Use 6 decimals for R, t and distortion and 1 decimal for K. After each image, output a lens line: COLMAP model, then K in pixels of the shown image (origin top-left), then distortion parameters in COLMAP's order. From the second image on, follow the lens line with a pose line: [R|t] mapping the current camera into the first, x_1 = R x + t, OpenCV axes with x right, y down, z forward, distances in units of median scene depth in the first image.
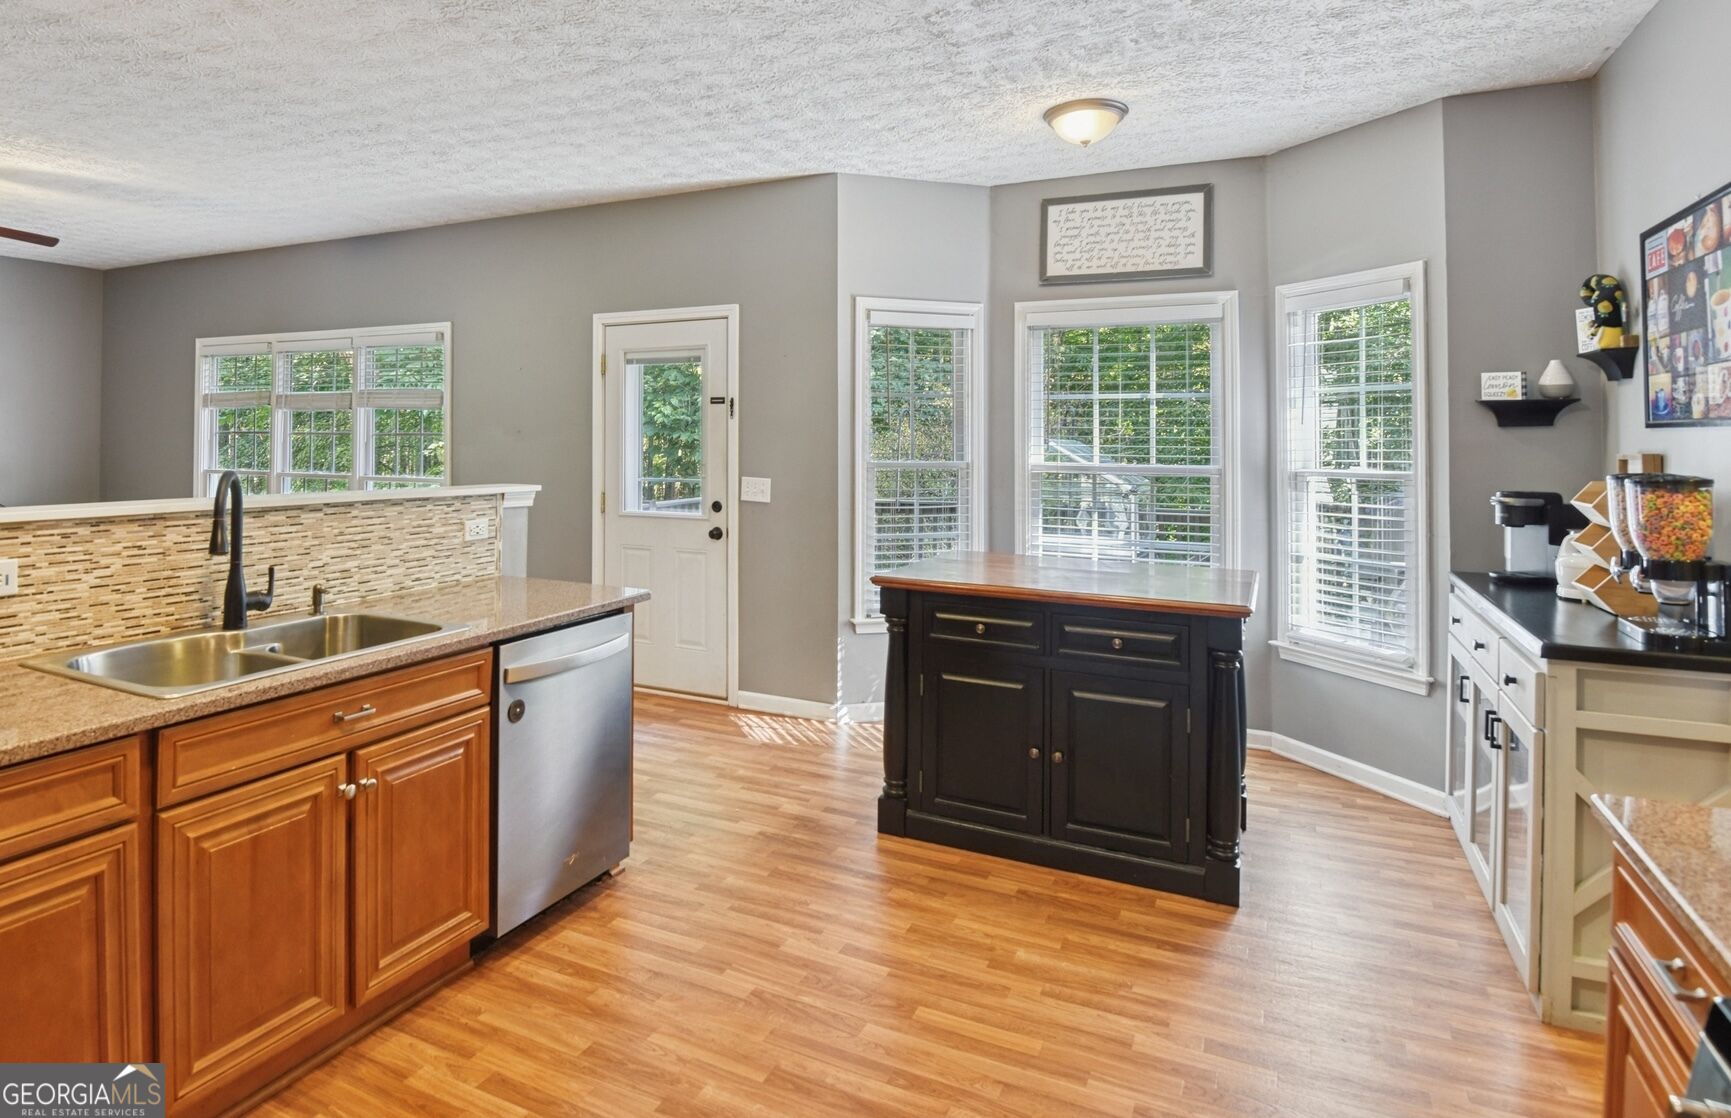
lens RADIAL K [[981.6, 0, 753.1], [0, 981.6, 430.0], [0, 0, 1]] dist [-0.001197, 0.000190]
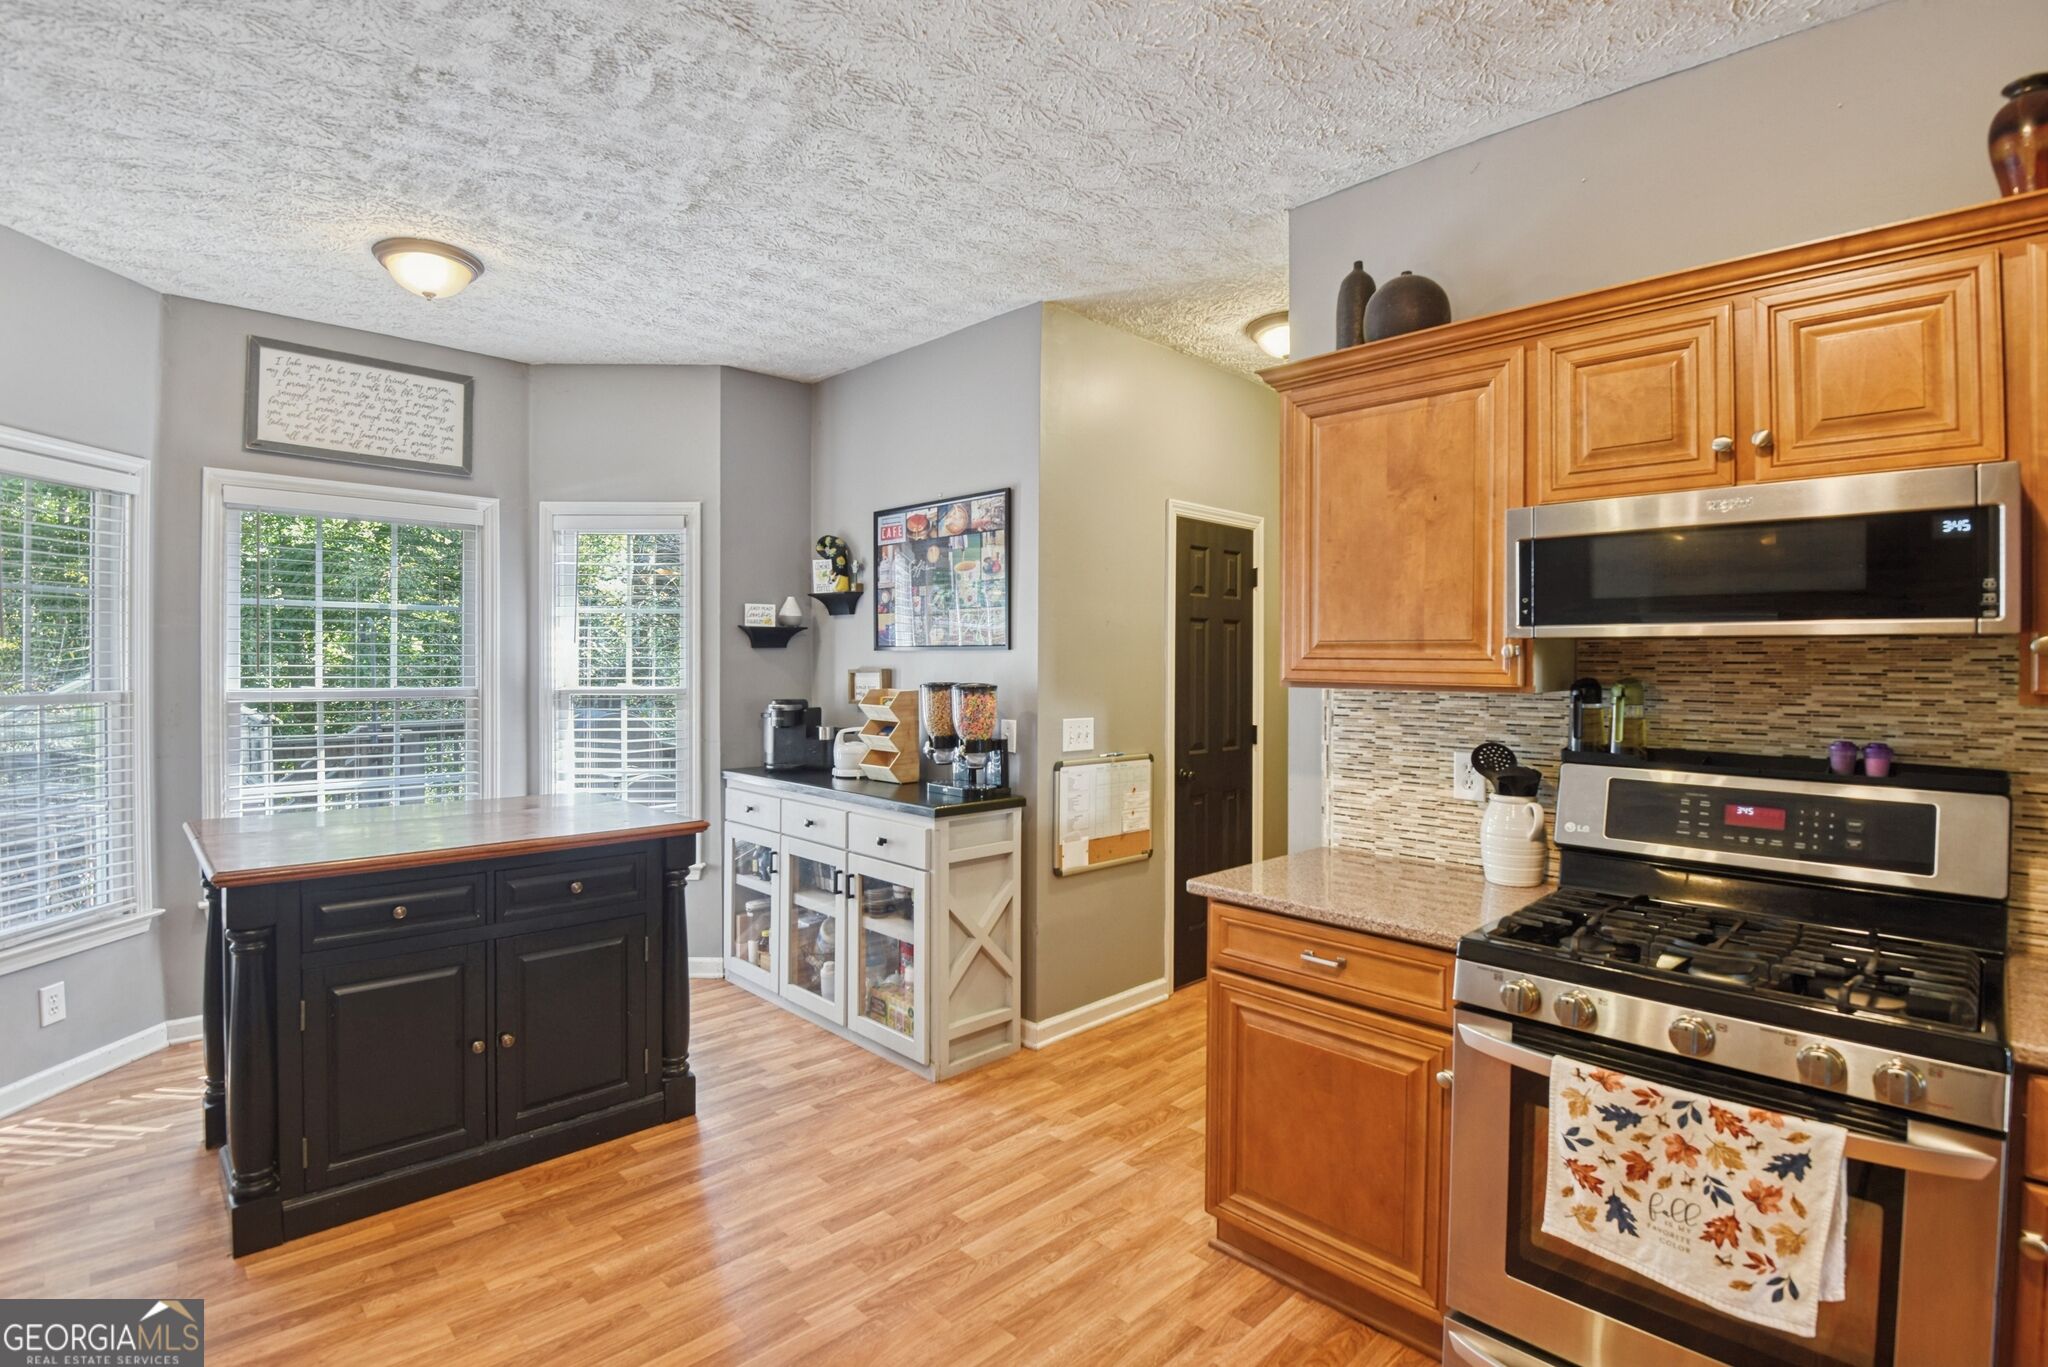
lens RADIAL K [[970.8, 0, 1028.7], [0, 970.8, 666.5], [0, 0, 1]] dist [-0.040771, -0.000492]
pose [[0.300372, -0.008575, 0.953784, -0.234443], [-0.010789, 0.999865, 0.012387, 0.001138], [-0.953761, -0.014011, 0.300239, 0.246935]]
